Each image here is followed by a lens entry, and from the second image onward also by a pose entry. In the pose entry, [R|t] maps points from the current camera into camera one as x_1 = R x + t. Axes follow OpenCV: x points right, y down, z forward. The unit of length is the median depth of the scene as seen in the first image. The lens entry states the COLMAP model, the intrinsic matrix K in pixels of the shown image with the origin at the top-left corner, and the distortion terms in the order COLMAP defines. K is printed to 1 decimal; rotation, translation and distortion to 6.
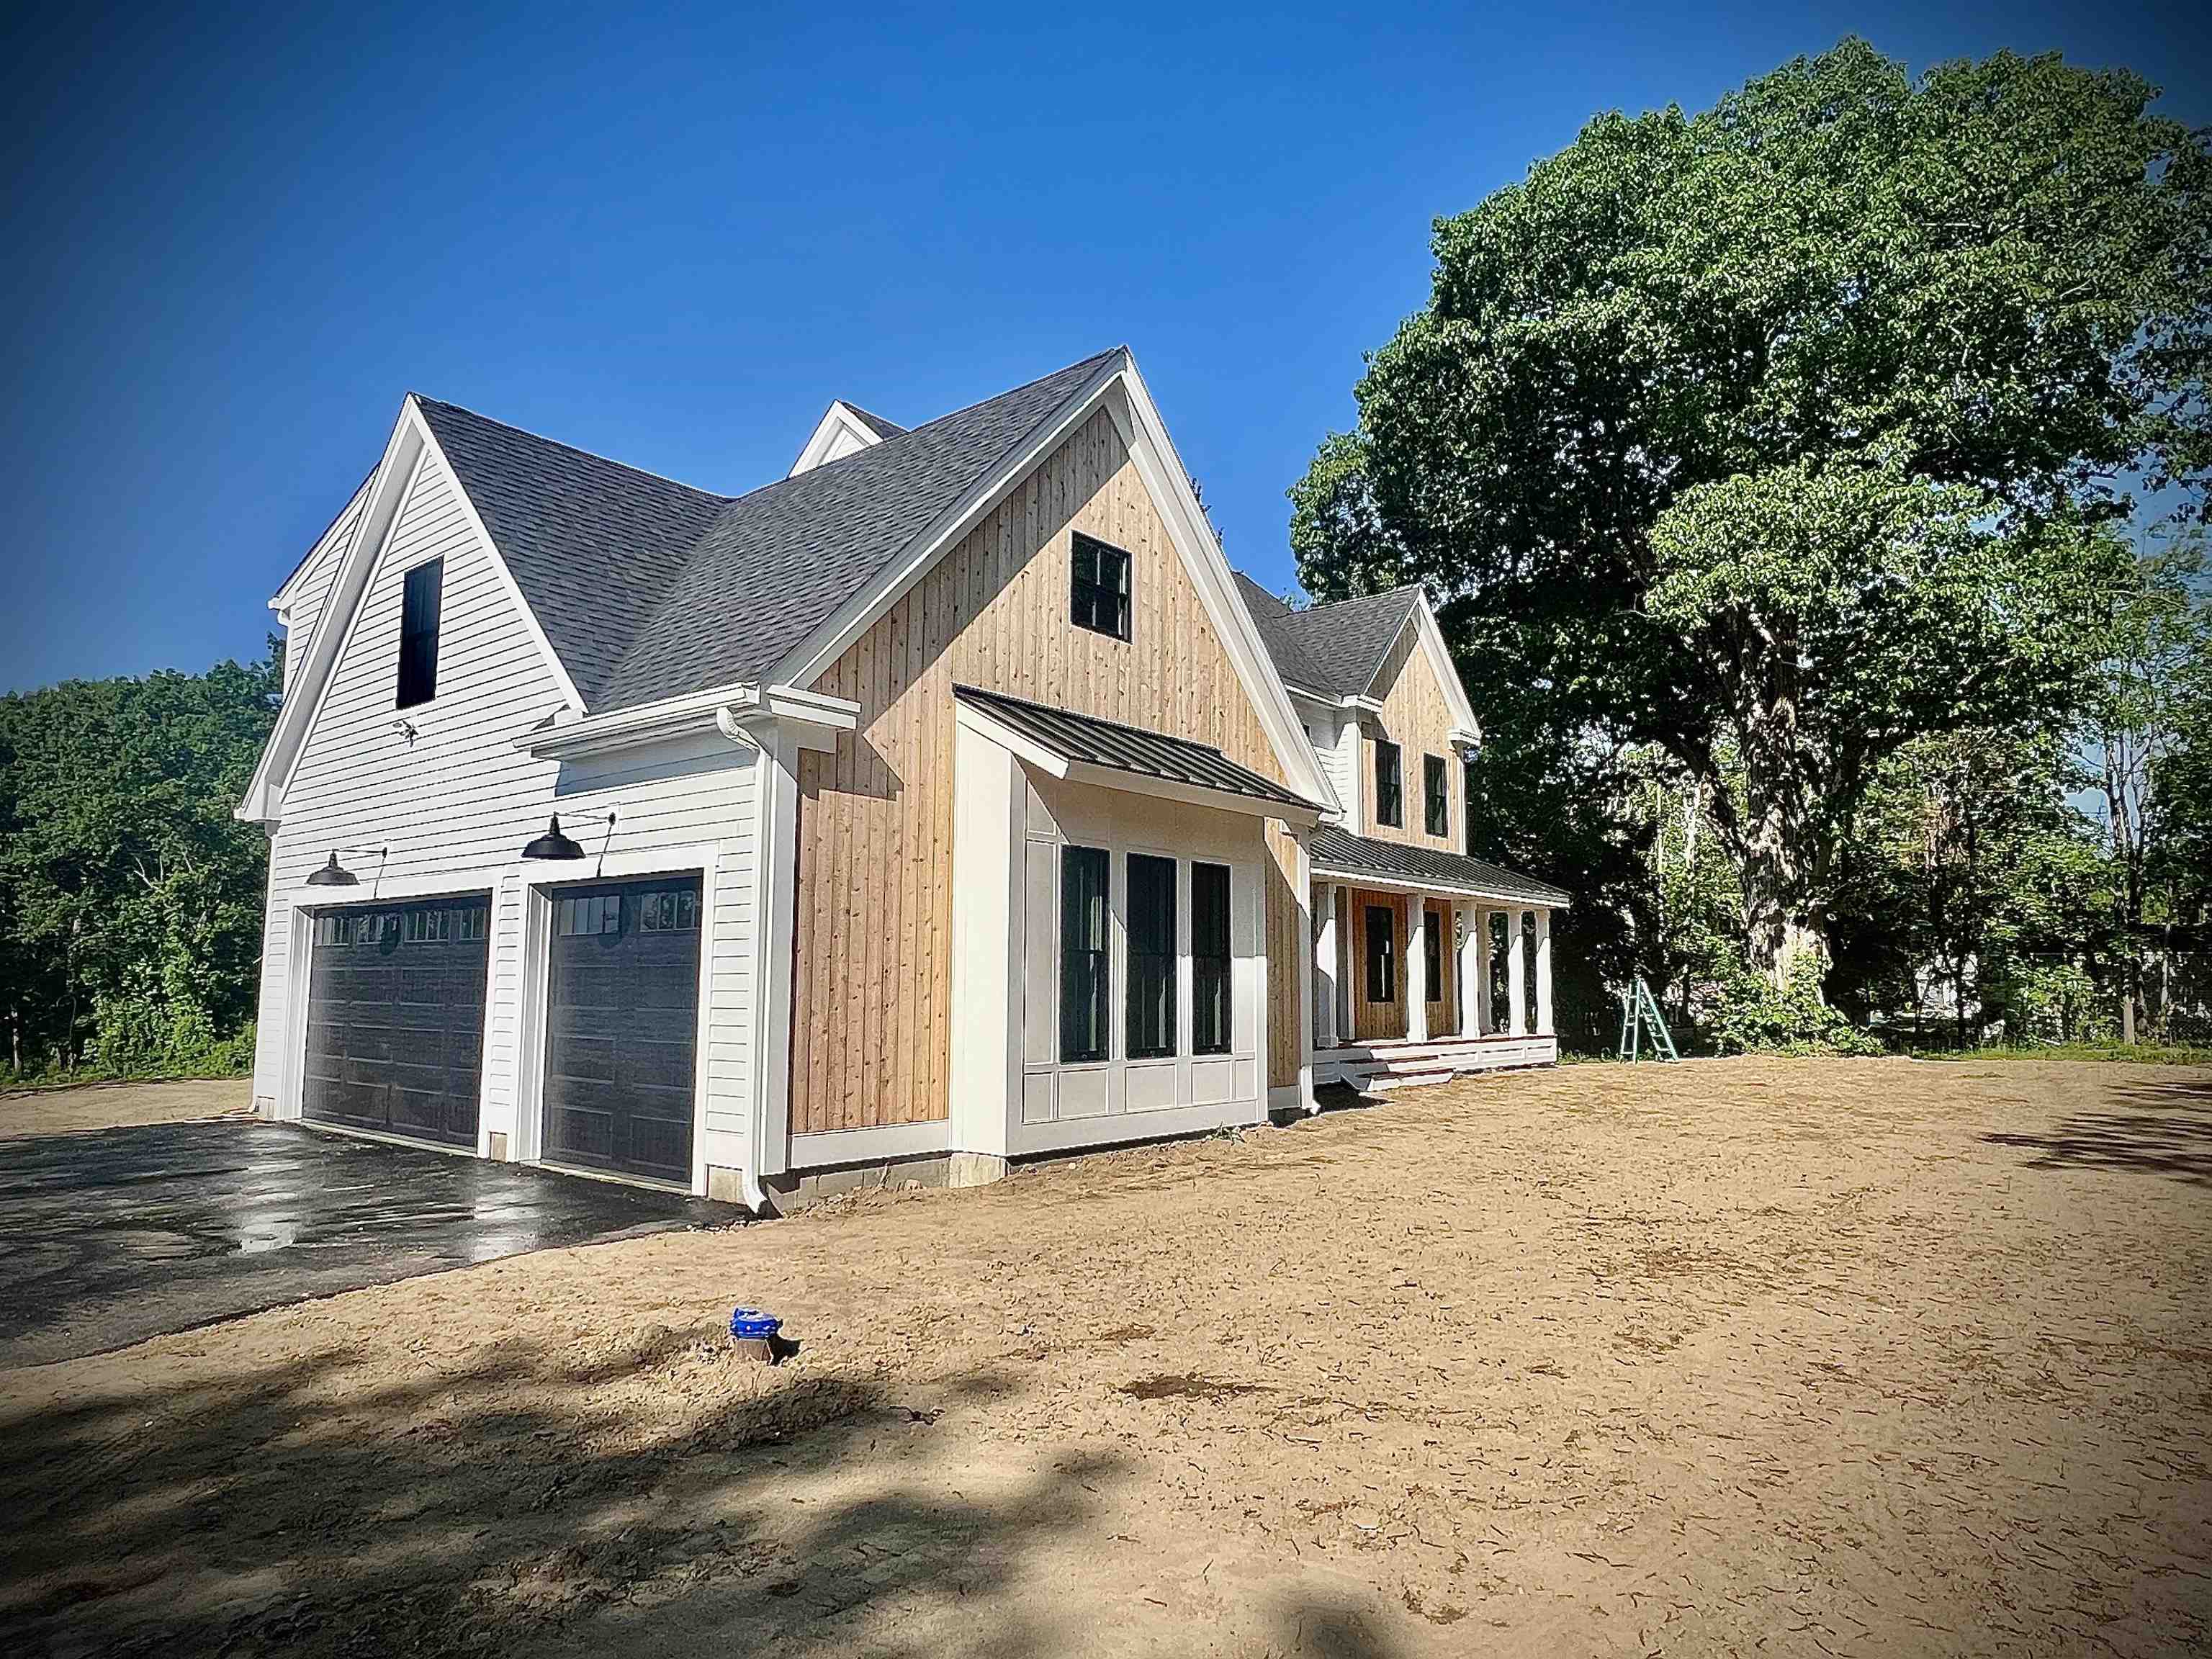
lens RADIAL K [[1314.9, 0, 1106.0], [0, 1314.9, 829.5], [0, 0, 1]] dist [0.002027, 0.000384]
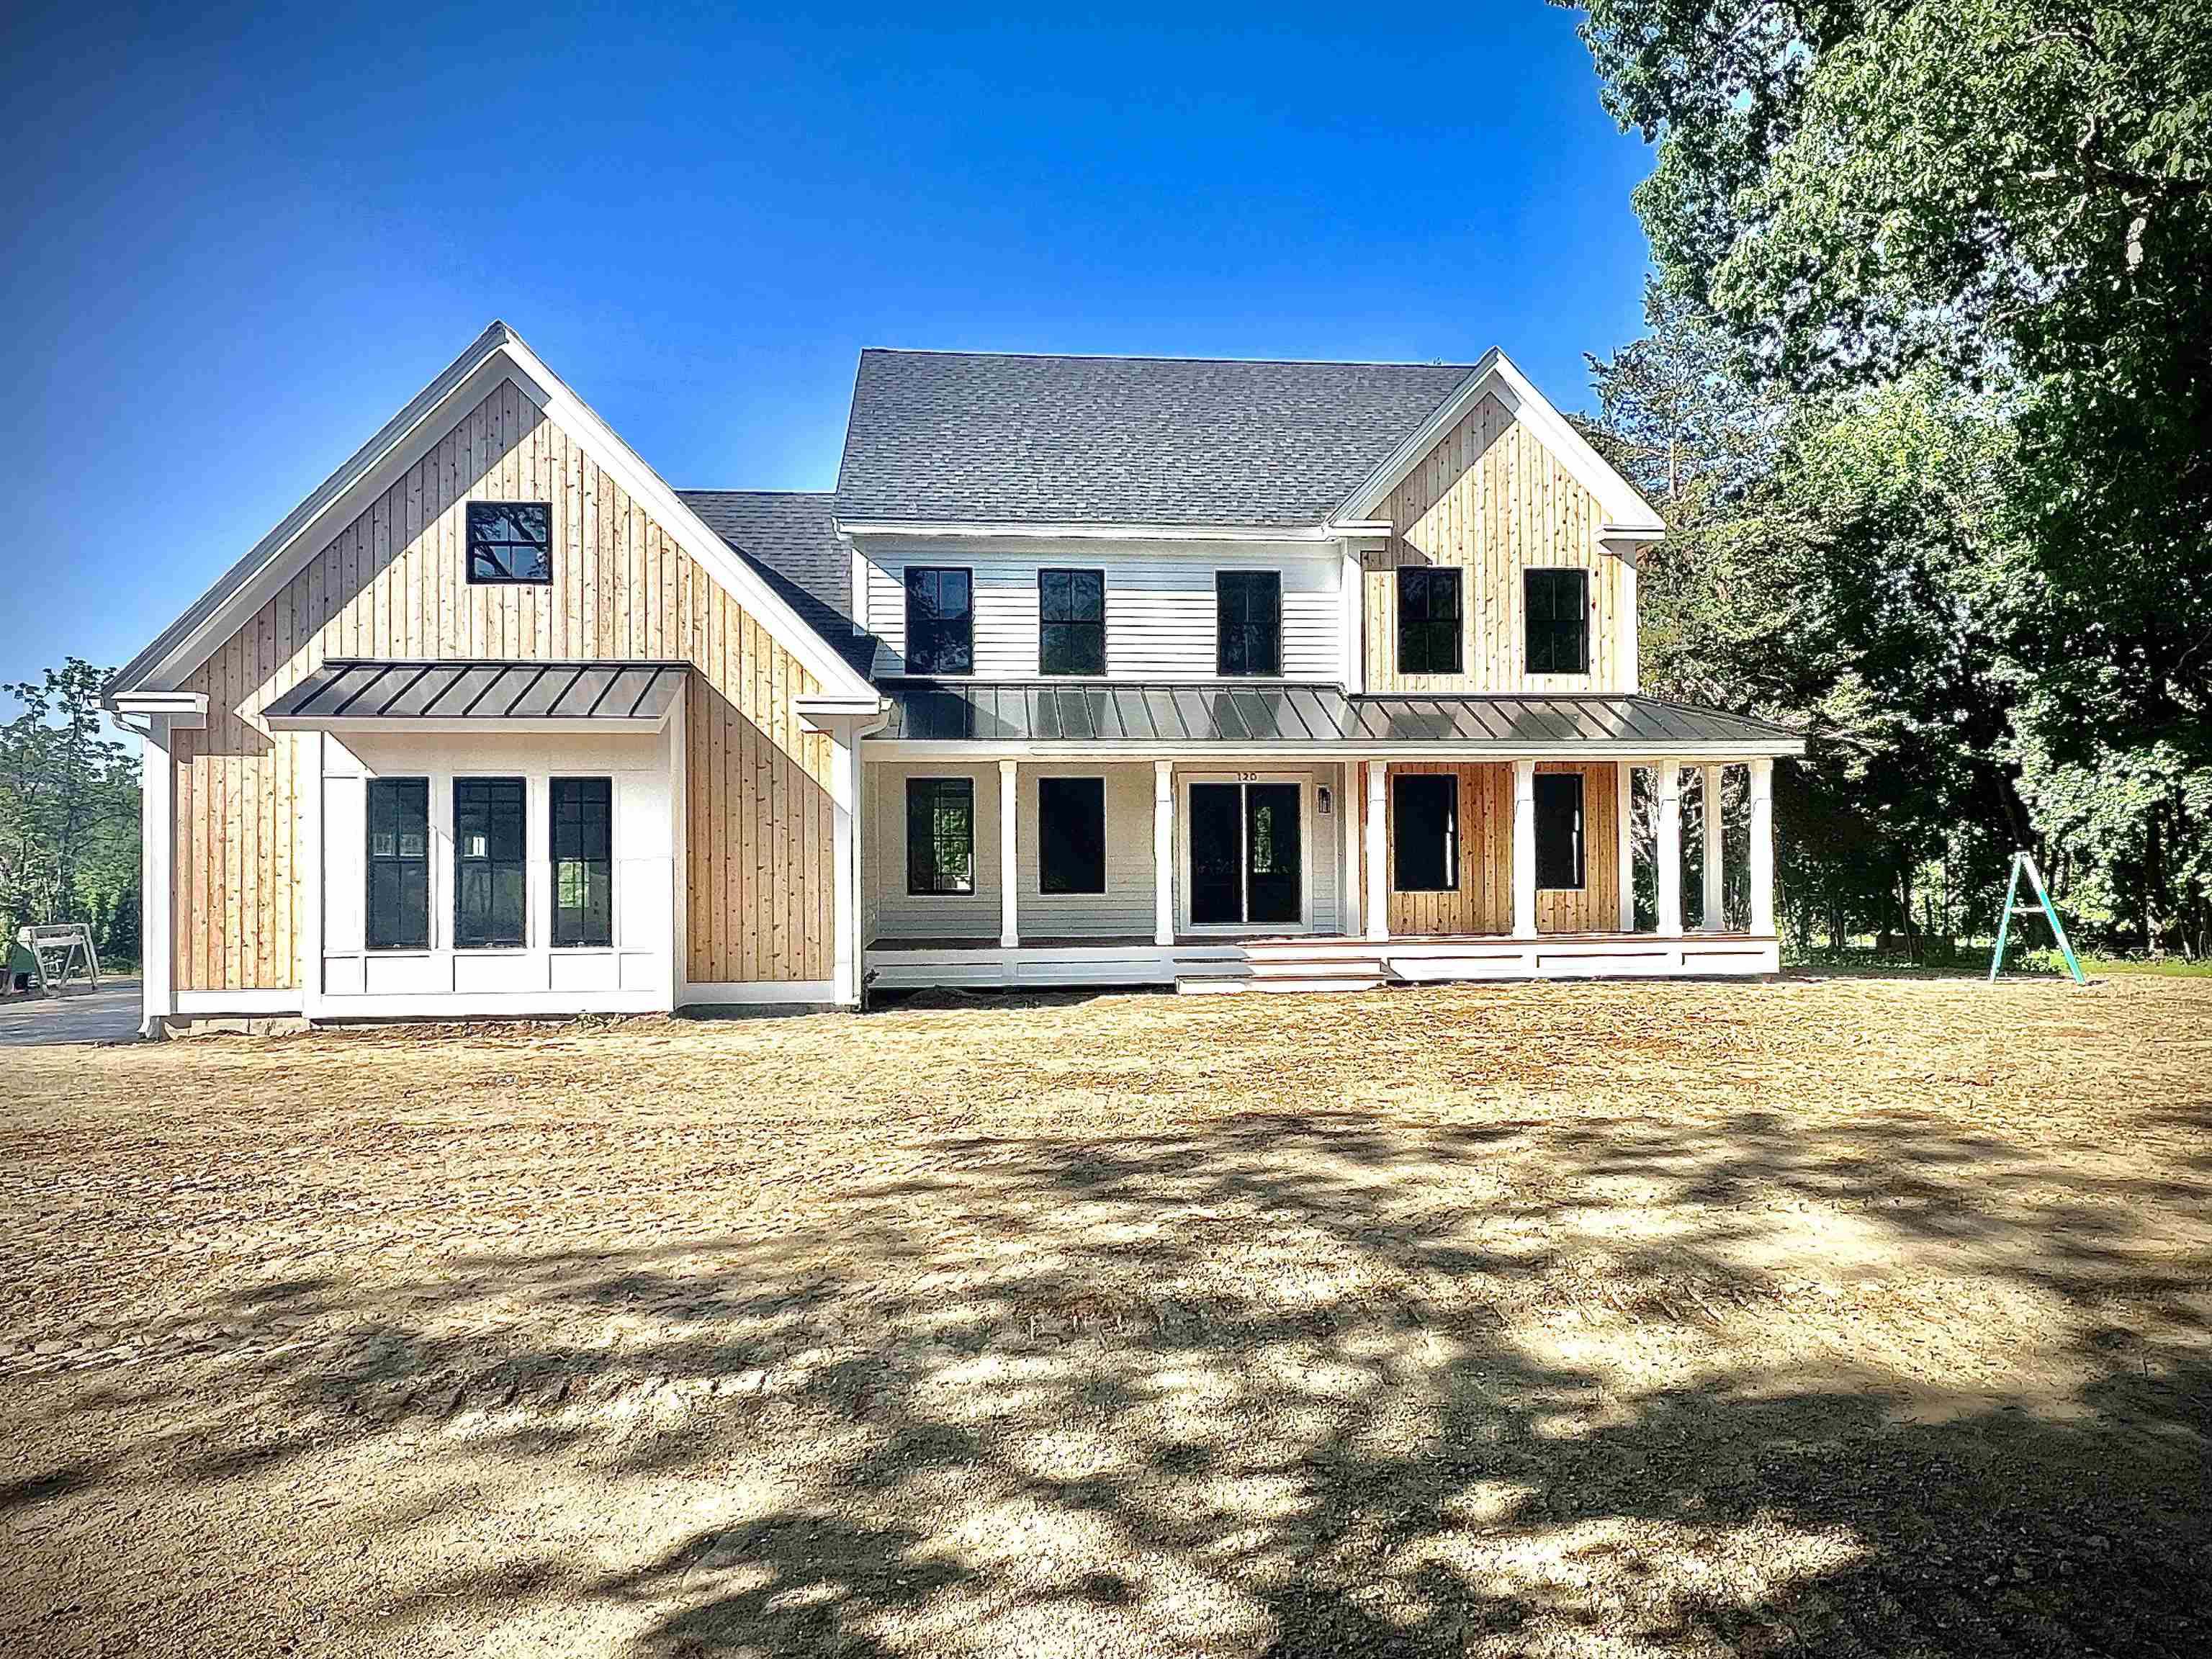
lens RADIAL K [[1314.9, 0, 1106.0], [0, 1314.9, 829.5], [0, 0, 1]] dist [0.002027, 0.000384]
pose [[0.707041, -0.027714, -0.706629, 1.202036], [0.097129, 0.993568, 0.058217, 0.050065], [0.700470, -0.109796, 0.705185, 0.540006]]
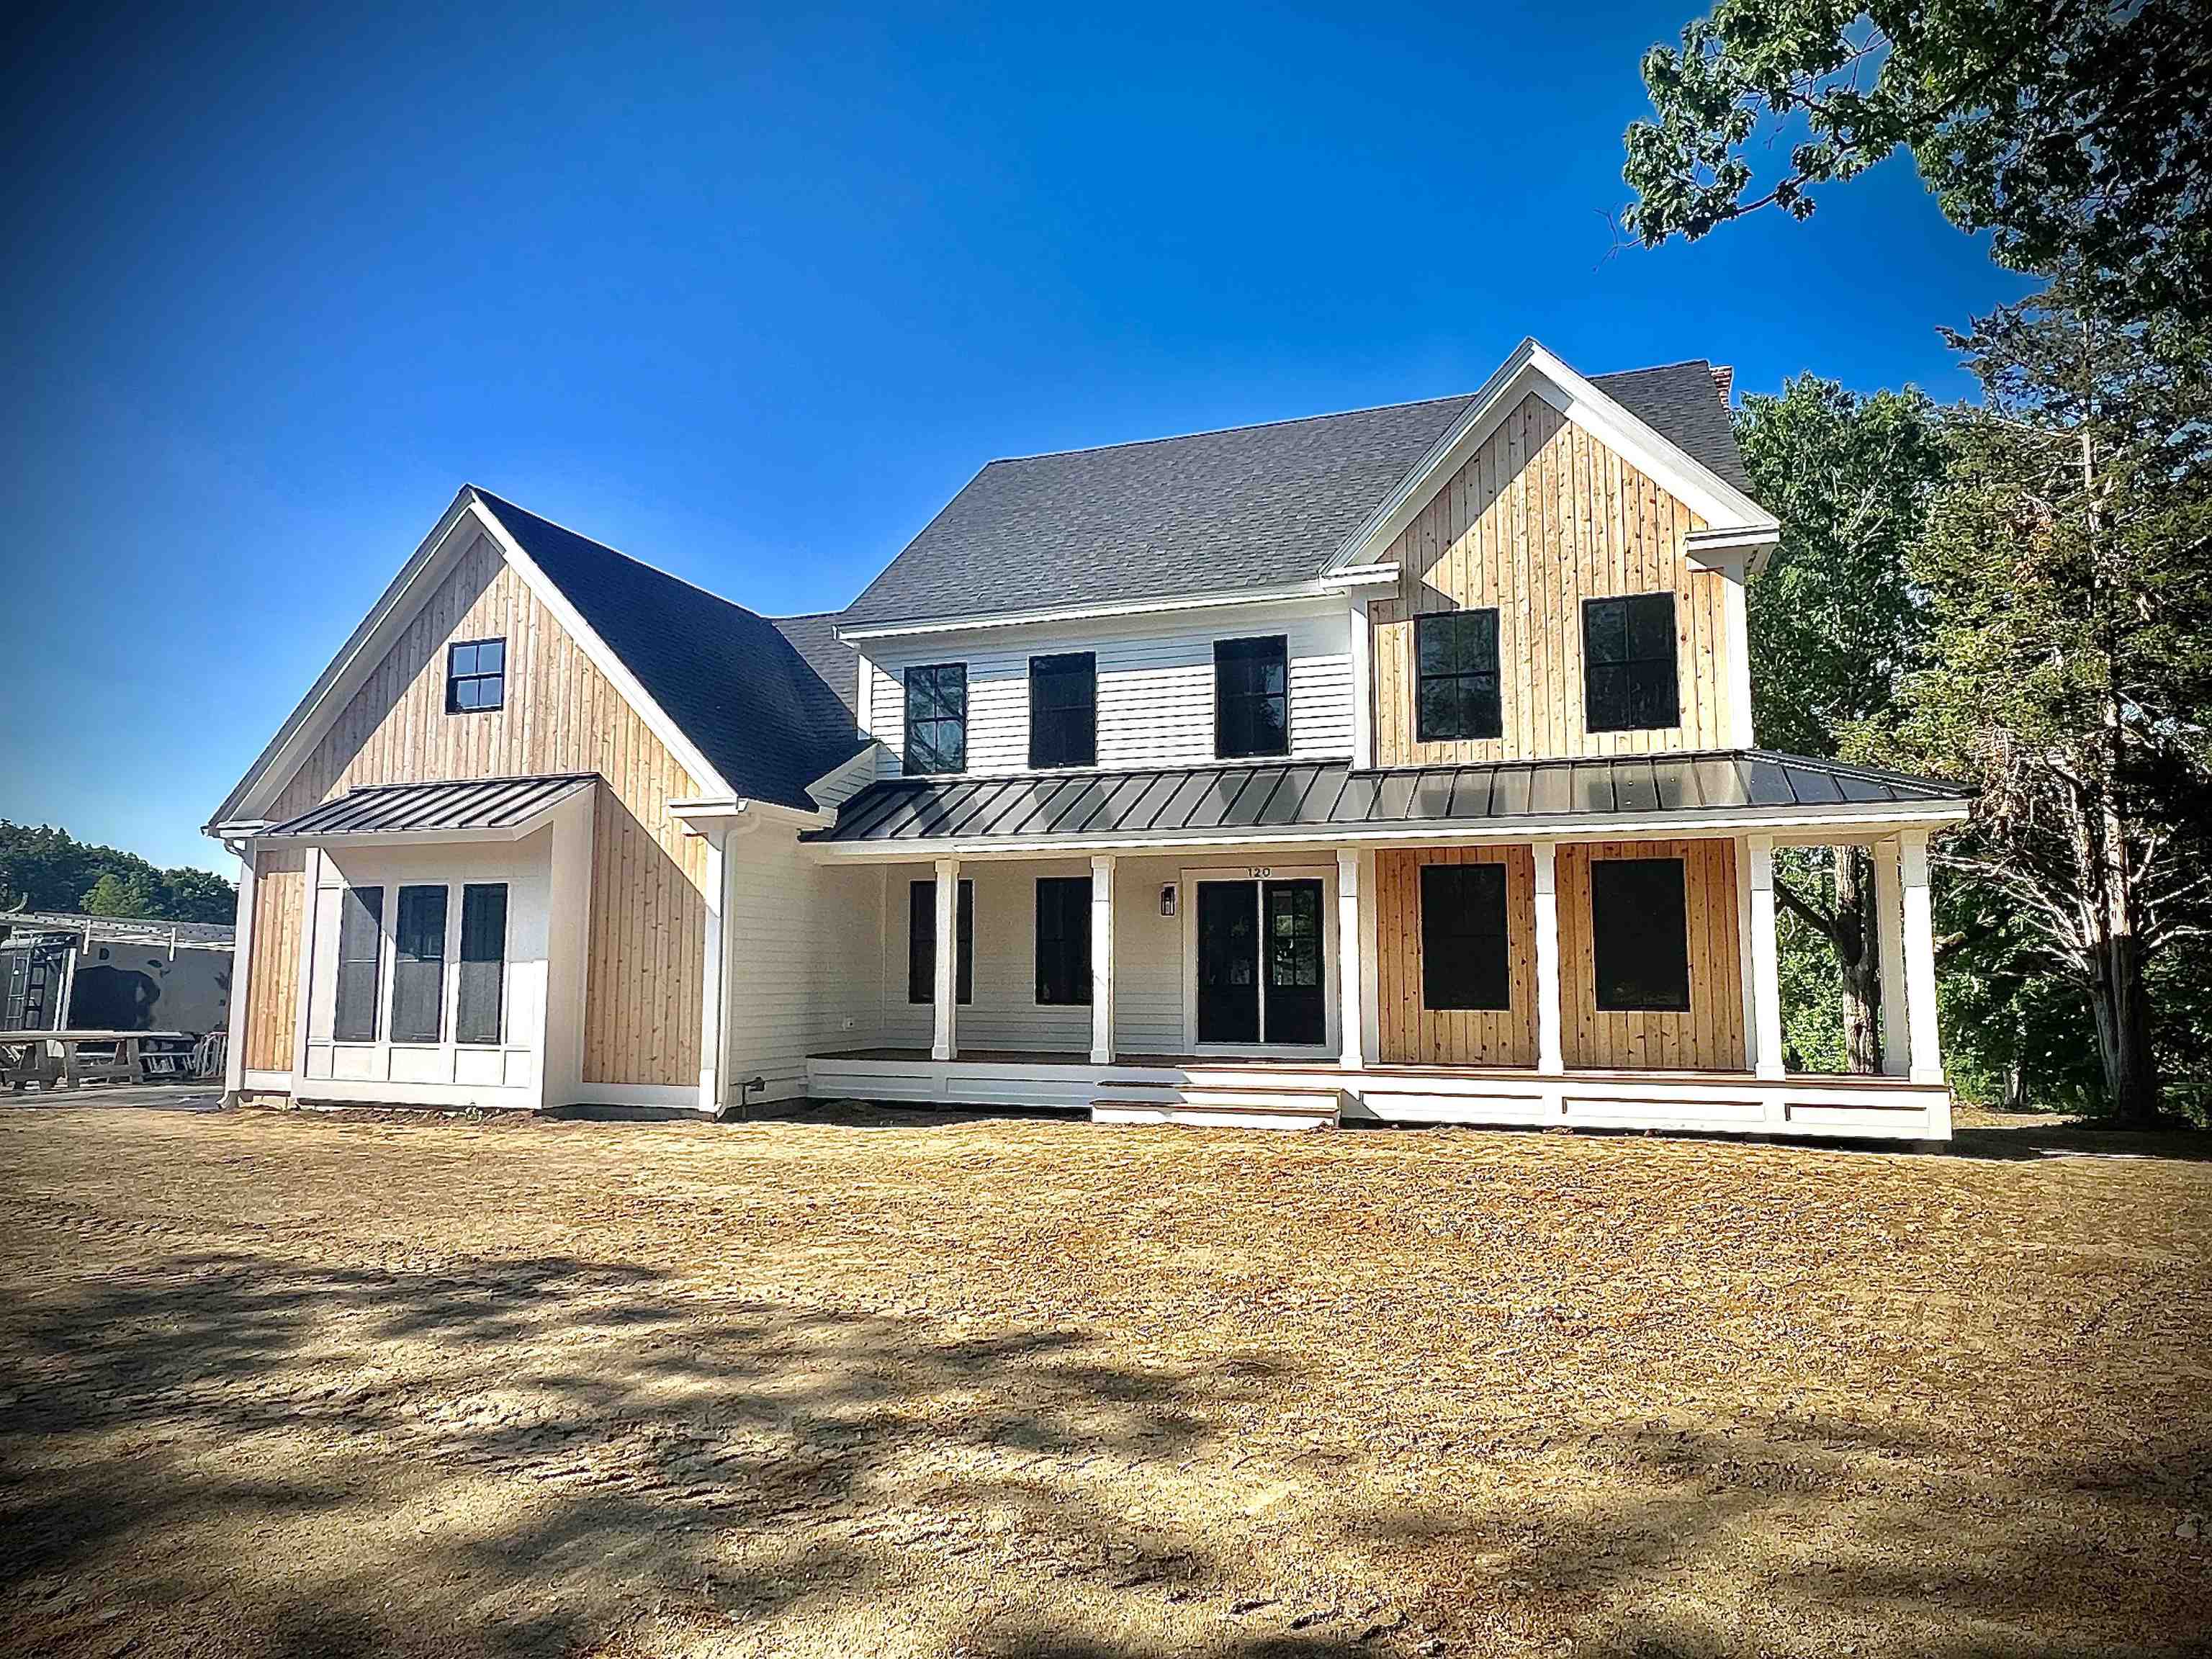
lens RADIAL K [[1314.9, 0, 1106.0], [0, 1314.9, 829.5], [0, 0, 1]] dist [0.002027, 0.000384]
pose [[0.342081, -0.109979, -0.933212, 1.425993], [0.112969, 0.990737, -0.075348, 0.134140], [0.932855, -0.079649, 0.351336, 1.139296]]
